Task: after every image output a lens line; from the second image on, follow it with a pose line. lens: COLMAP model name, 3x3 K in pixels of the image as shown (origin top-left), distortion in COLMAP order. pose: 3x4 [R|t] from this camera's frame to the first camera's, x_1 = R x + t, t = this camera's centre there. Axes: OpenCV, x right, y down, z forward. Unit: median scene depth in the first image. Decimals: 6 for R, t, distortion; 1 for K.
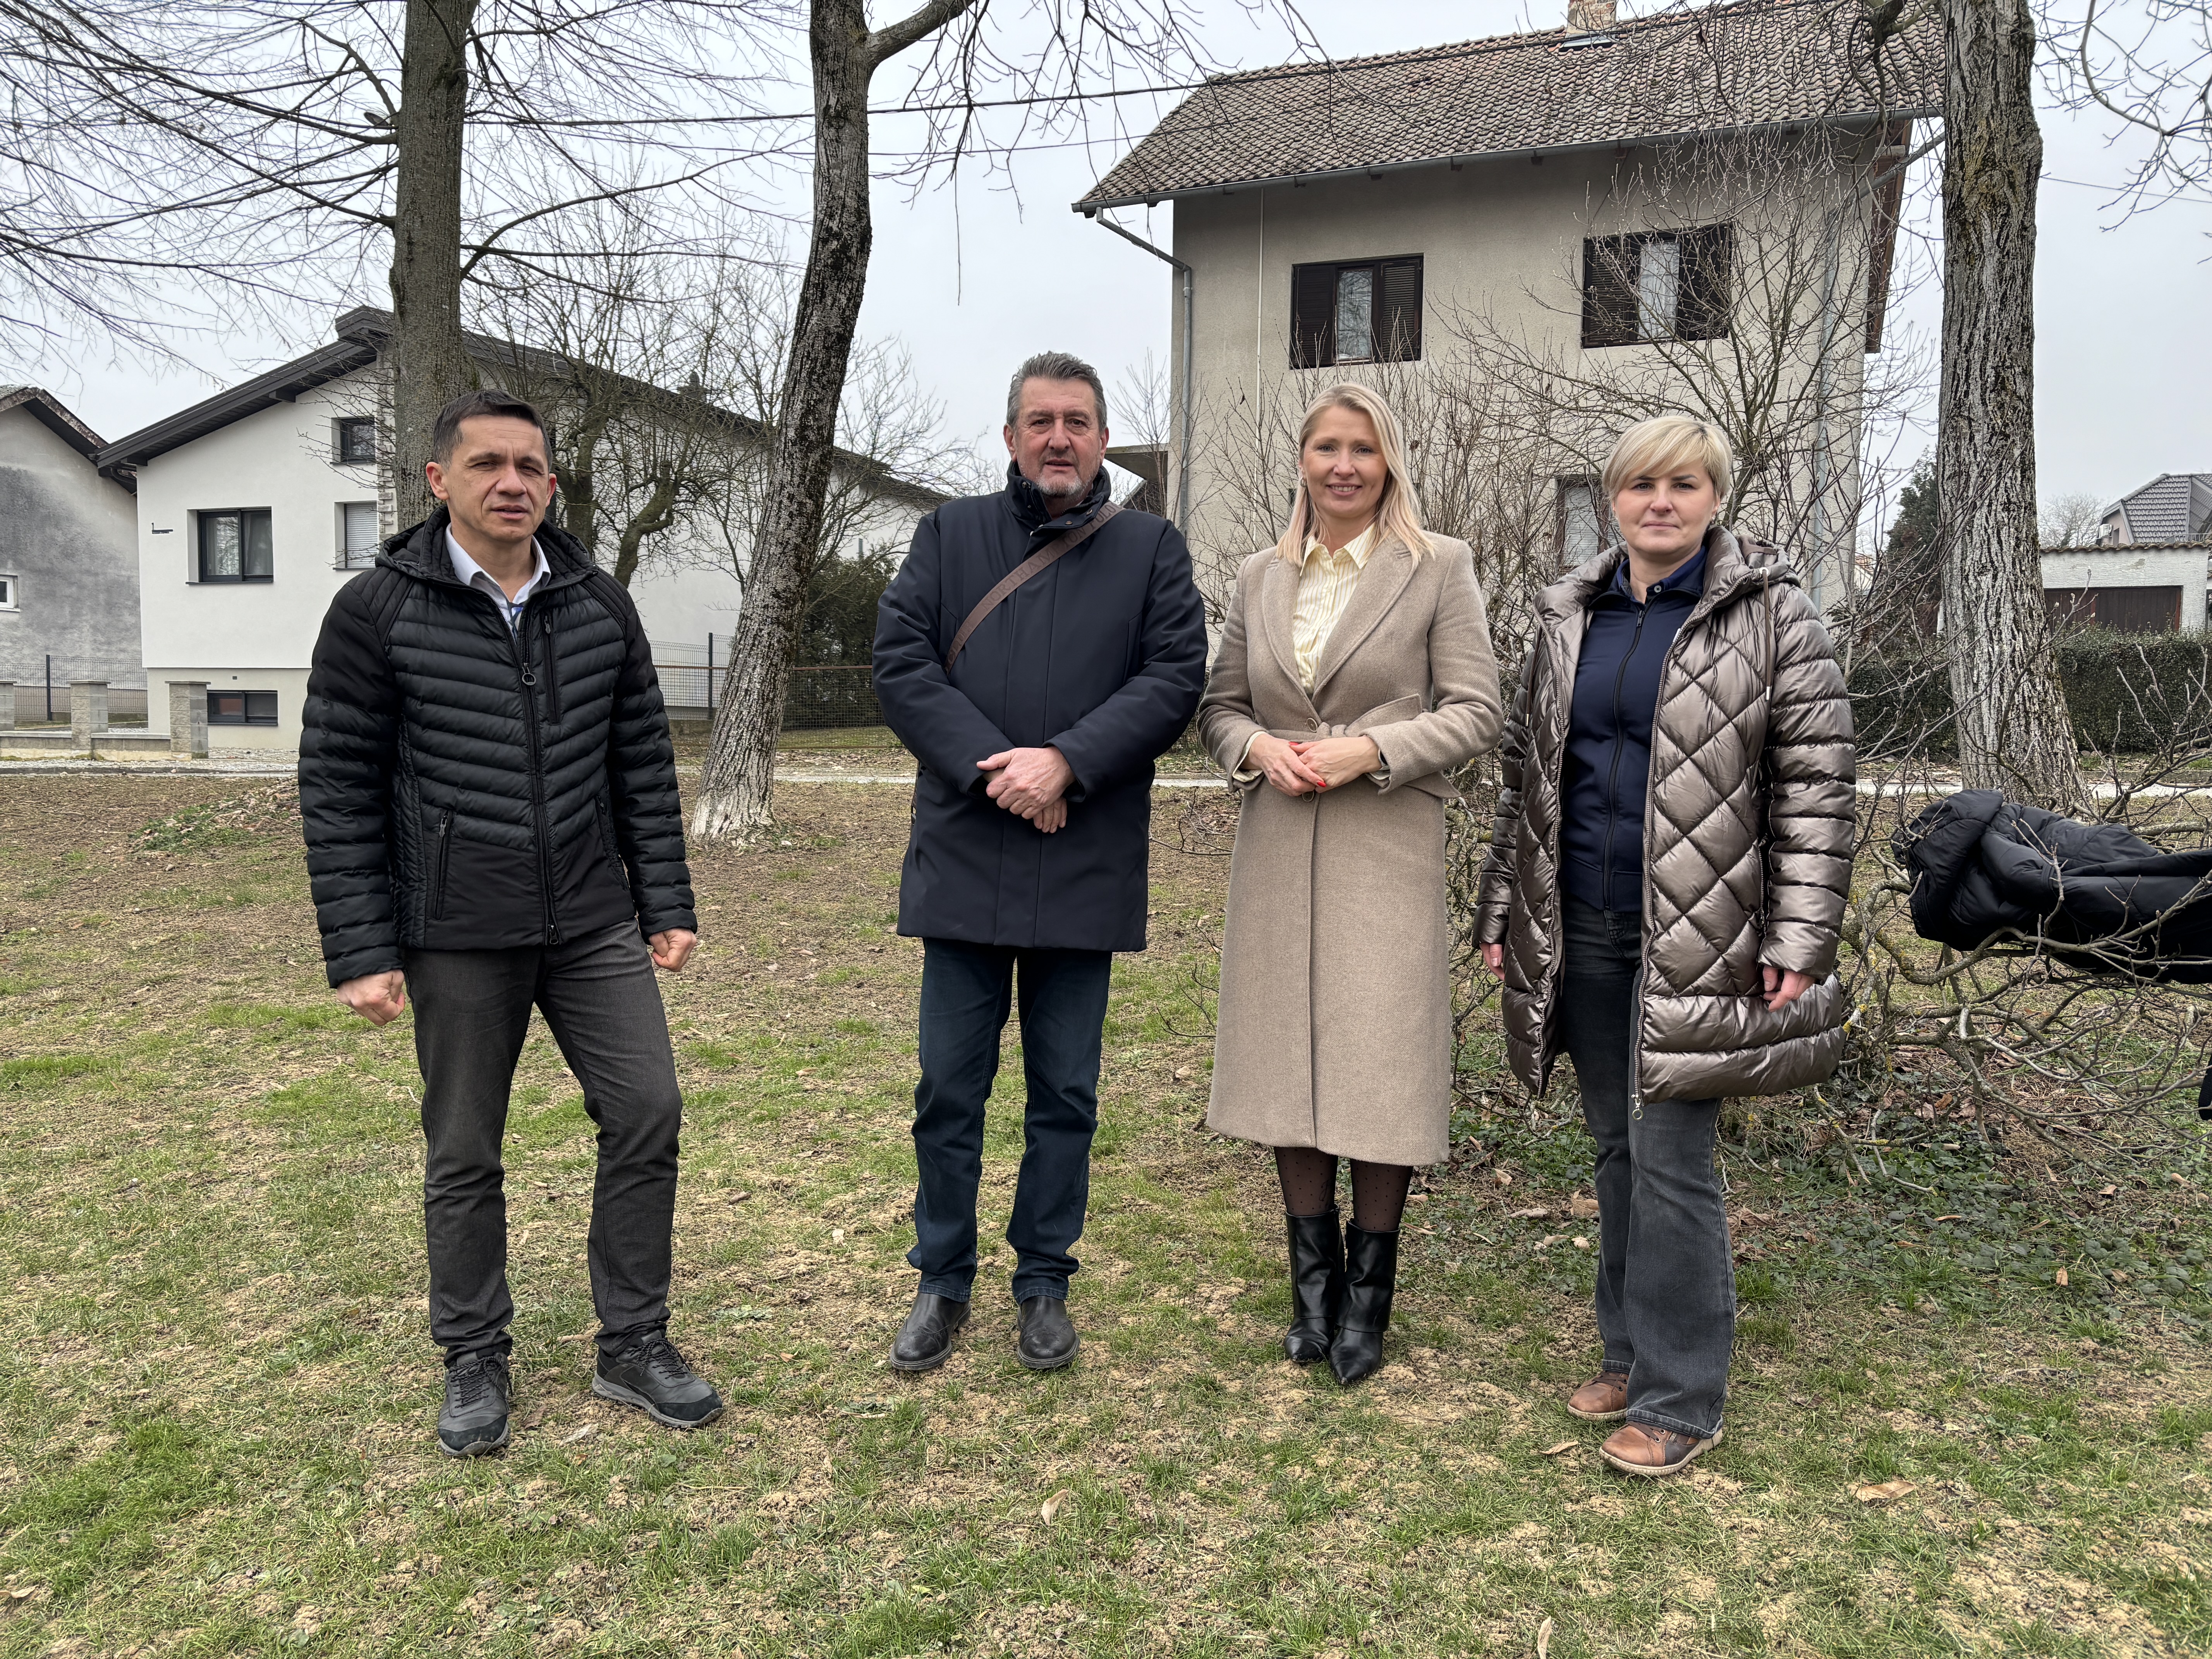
lens RADIAL K [[1677.5, 0, 1106.0], [0, 1677.5, 829.5], [0, 0, 1]] dist [0.007803, 0.005869]
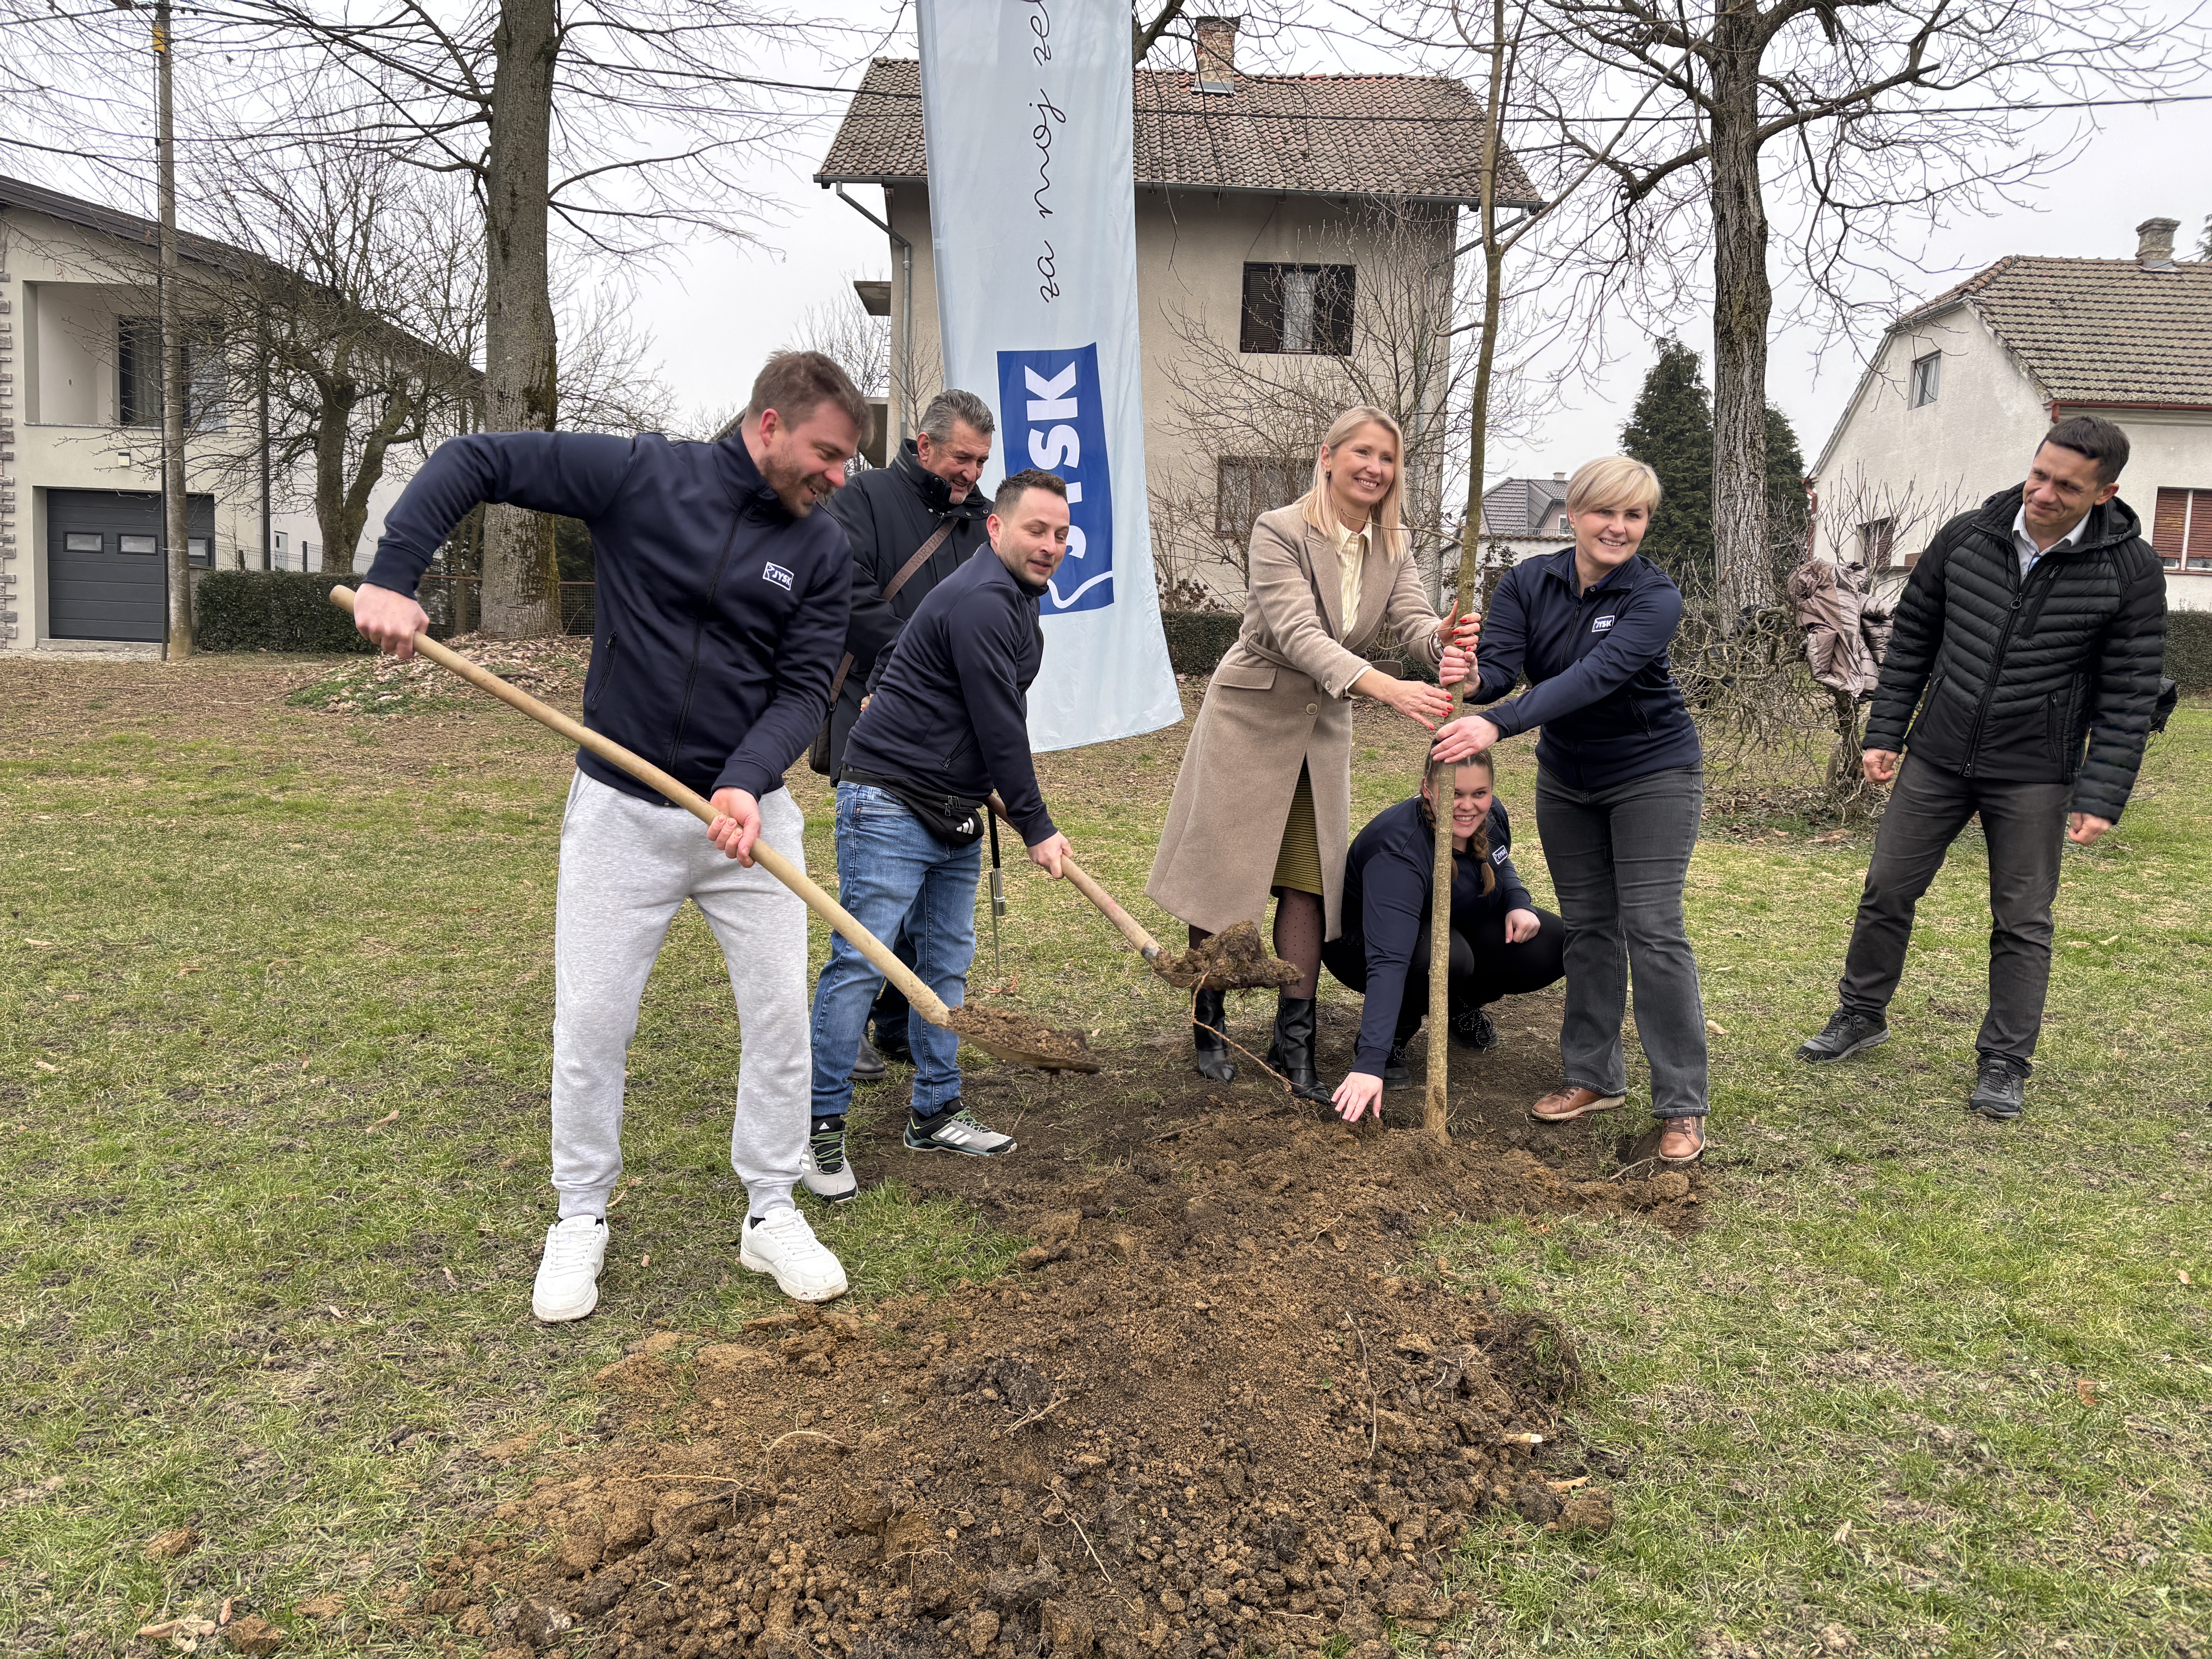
lens RADIAL K [[1689.9, 0, 1105.1], [0, 1689.9, 786.0], [0, 0, 1]] dist [0.047667, -0.039389]
pose [[0.939461, 0.008136, 0.342558, -0.218108], [-0.008192, 0.999966, -0.001284, 0.026178], [-0.342557, -0.001600, 0.939496, -0.109301]]
